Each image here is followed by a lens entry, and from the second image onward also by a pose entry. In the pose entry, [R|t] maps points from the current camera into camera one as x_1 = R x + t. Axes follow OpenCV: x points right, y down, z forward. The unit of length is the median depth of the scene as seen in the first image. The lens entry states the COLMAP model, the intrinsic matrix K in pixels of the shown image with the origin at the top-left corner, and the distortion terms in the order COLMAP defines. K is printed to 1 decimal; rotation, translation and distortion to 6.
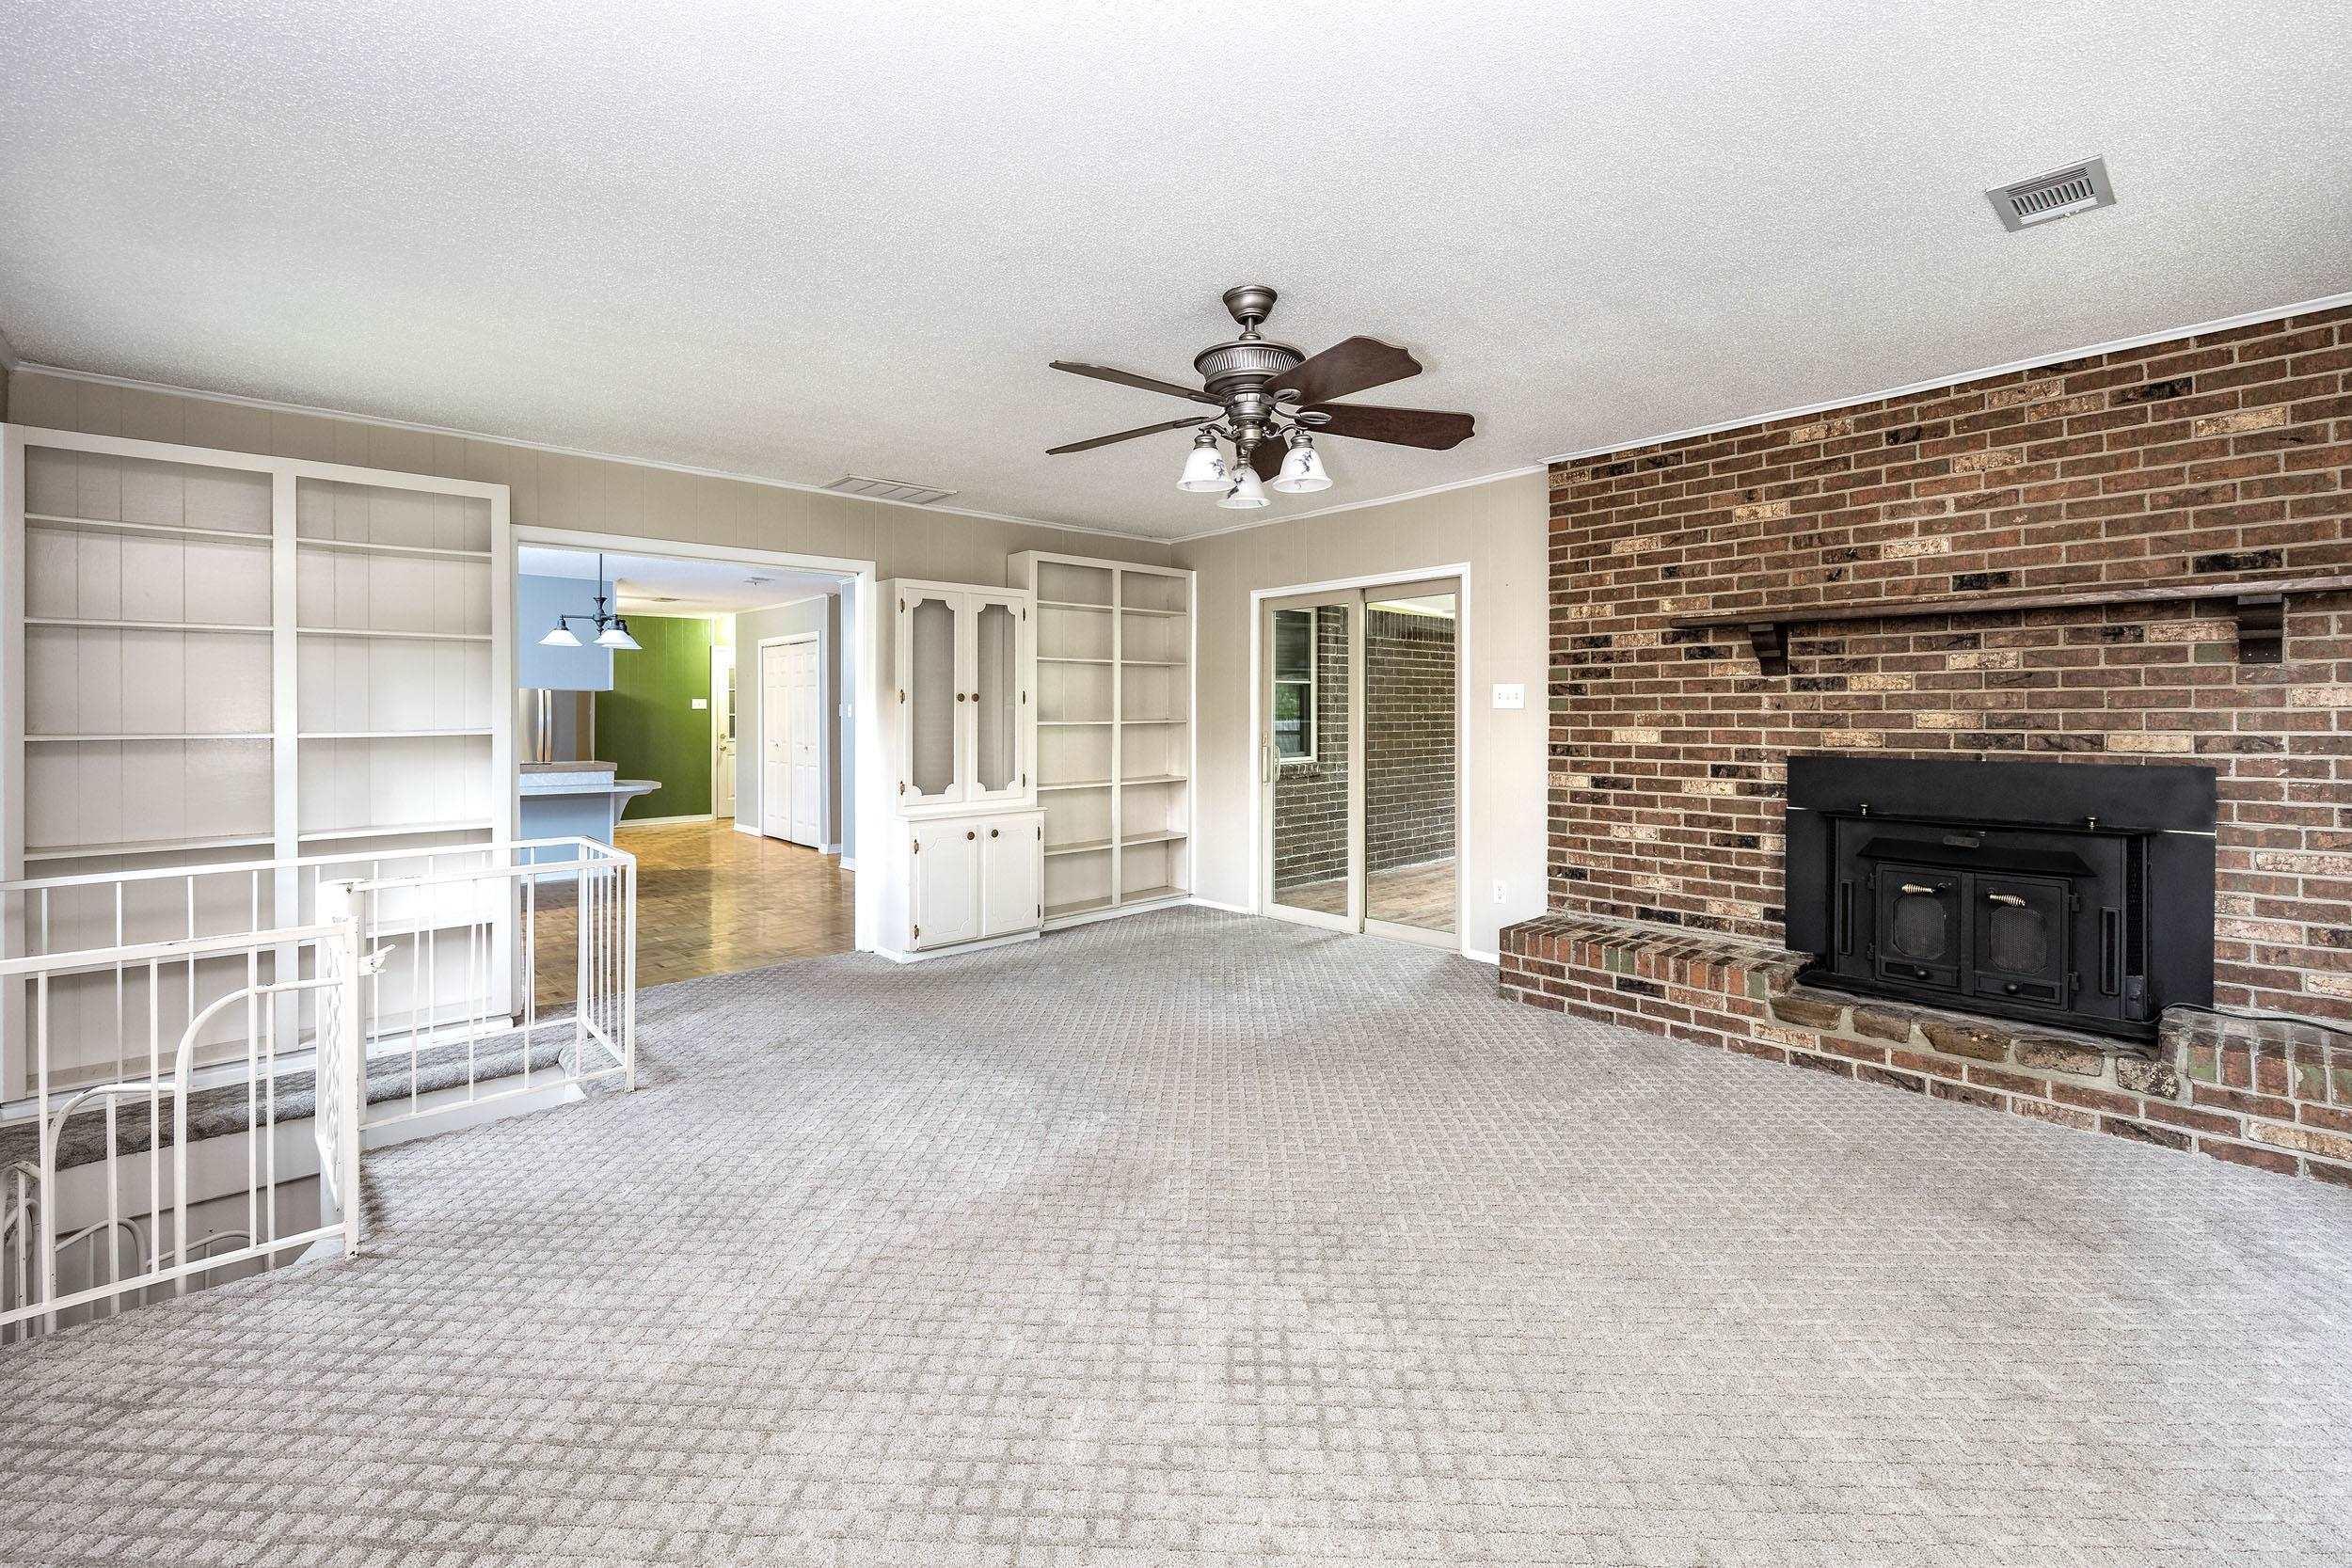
lens RADIAL K [[962.9, 0, 1176.1], [0, 962.9, 730.6], [0, 0, 1]] dist [-0.001062, -0.000061]
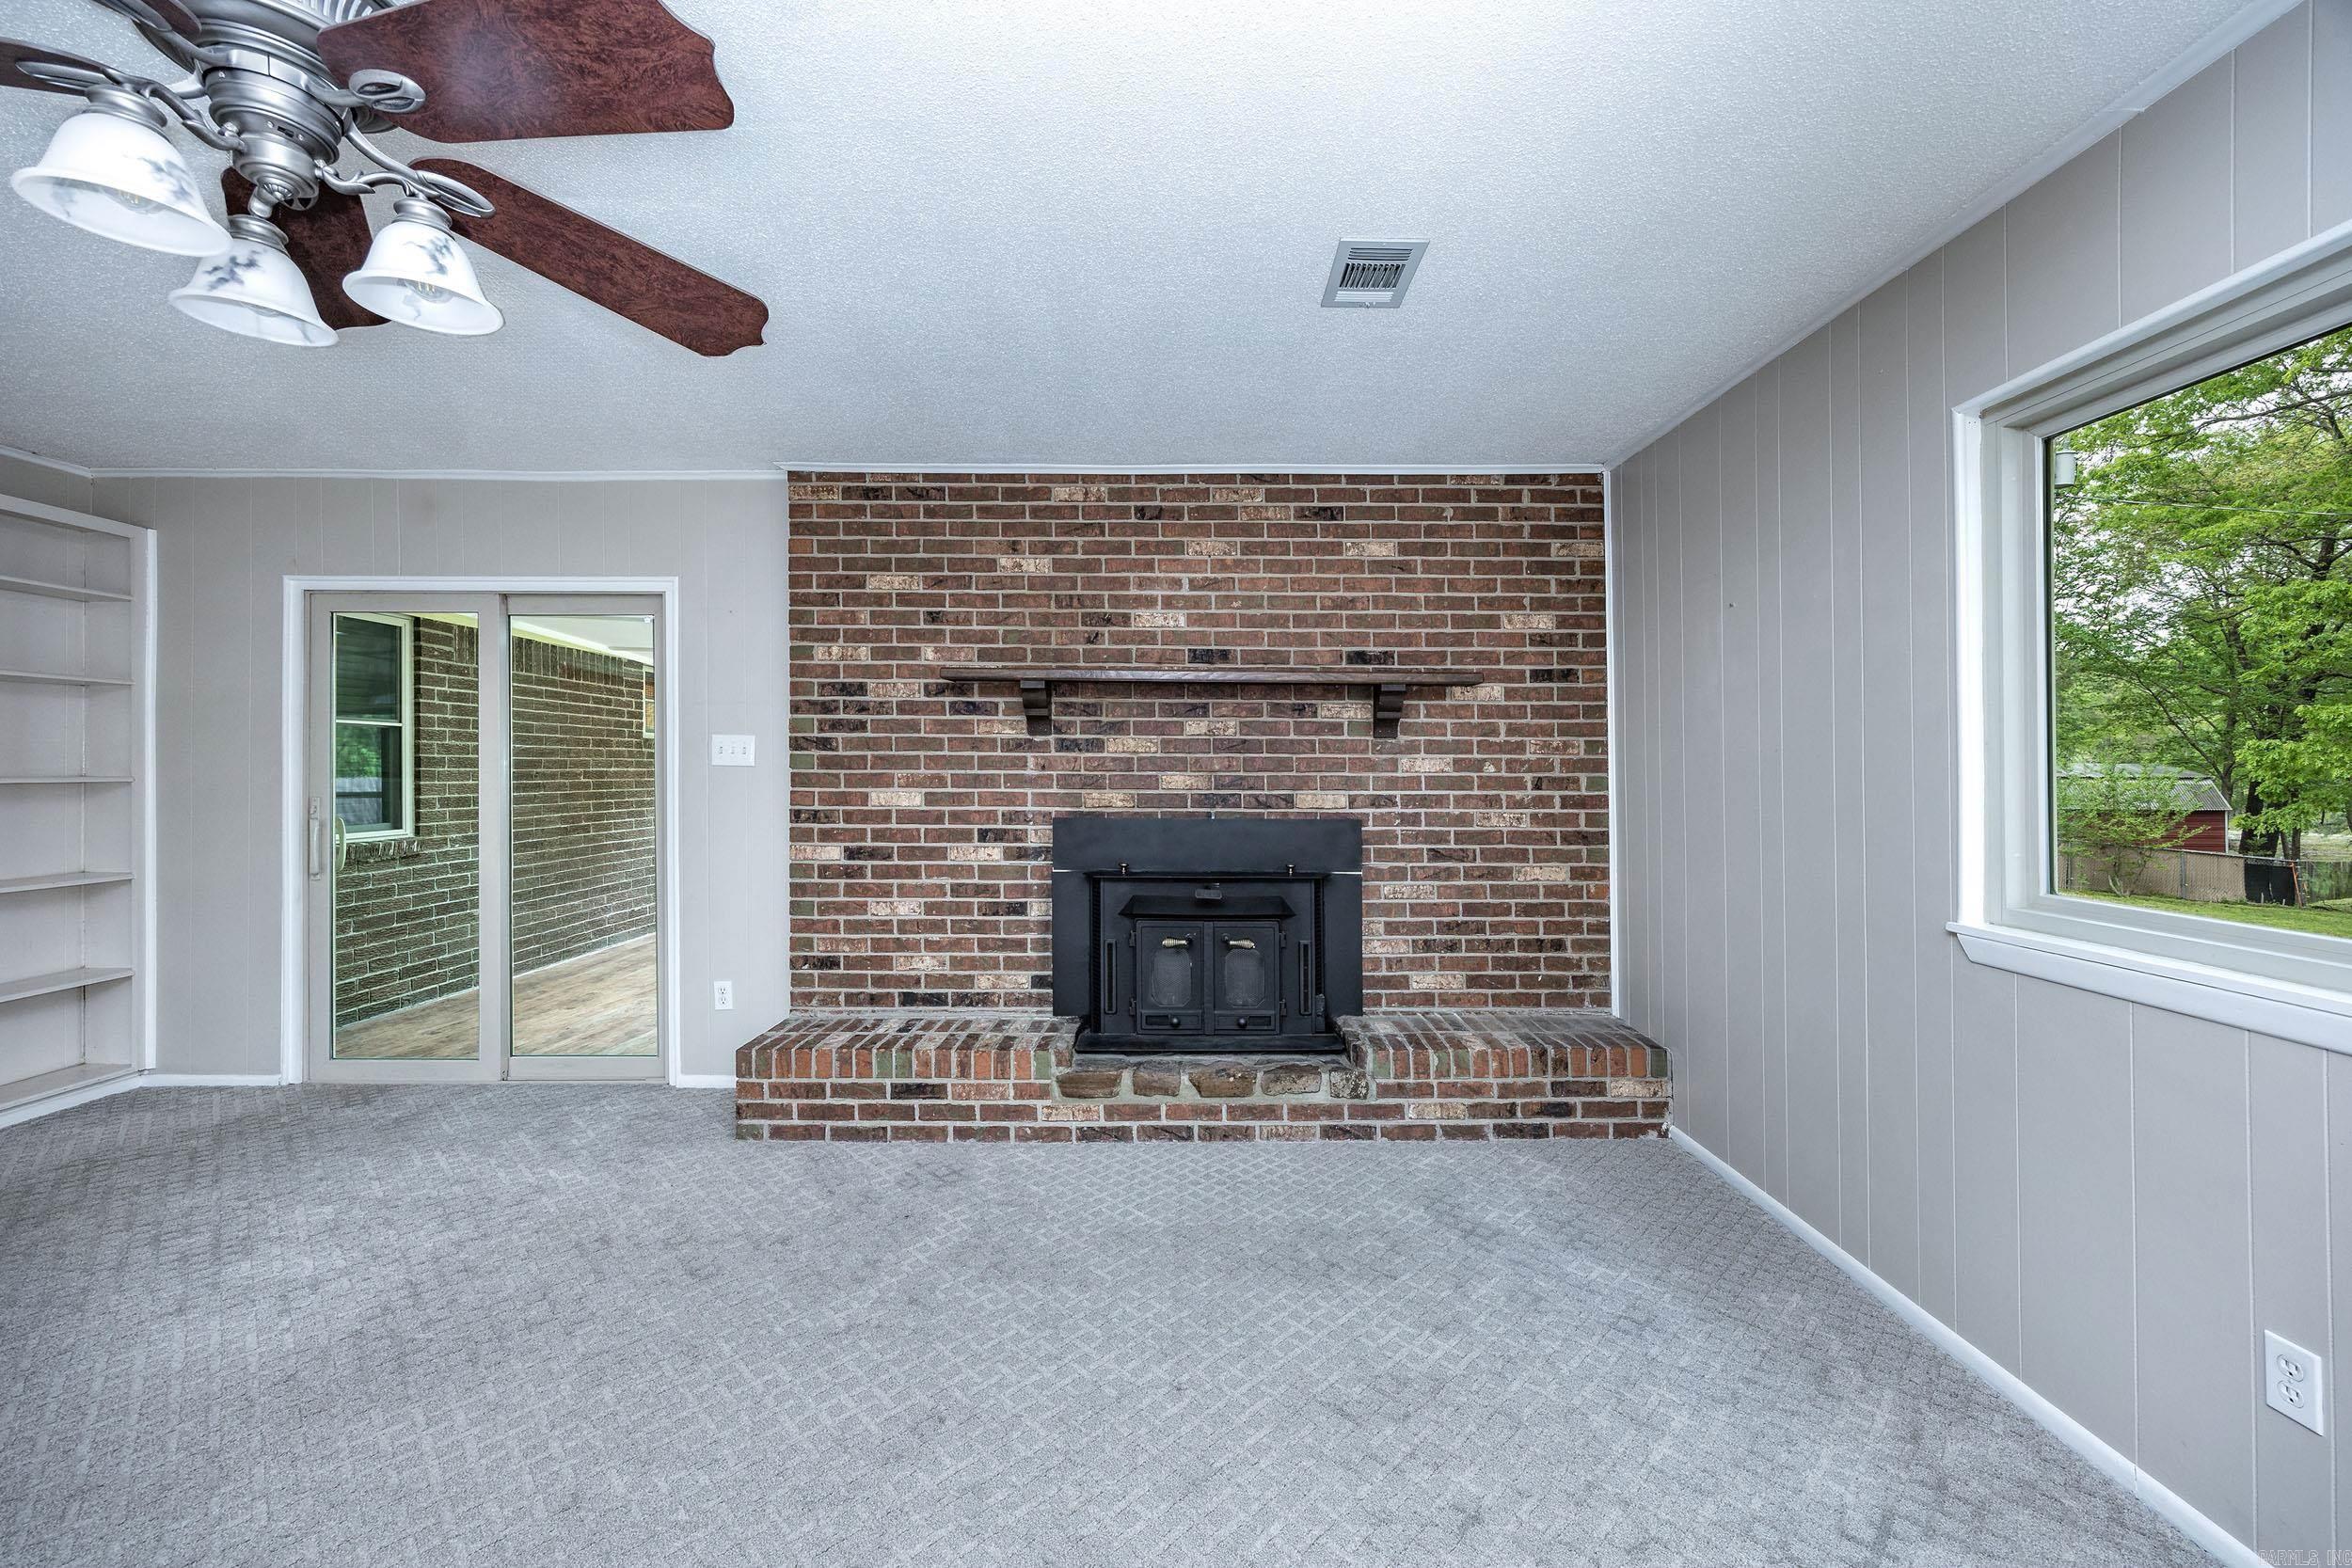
lens RADIAL K [[898.8, 0, 1176.0], [0, 898.8, 784.0], [0, 0, 1]] dist [-0.001705, 0.000186]
pose [[0.652868, -0.001685, 0.757470, 0.026054], [0.005091, 0.999985, -0.002163, -0.005650], [-0.757455, 0.005269, 0.652867, 0.327052]]
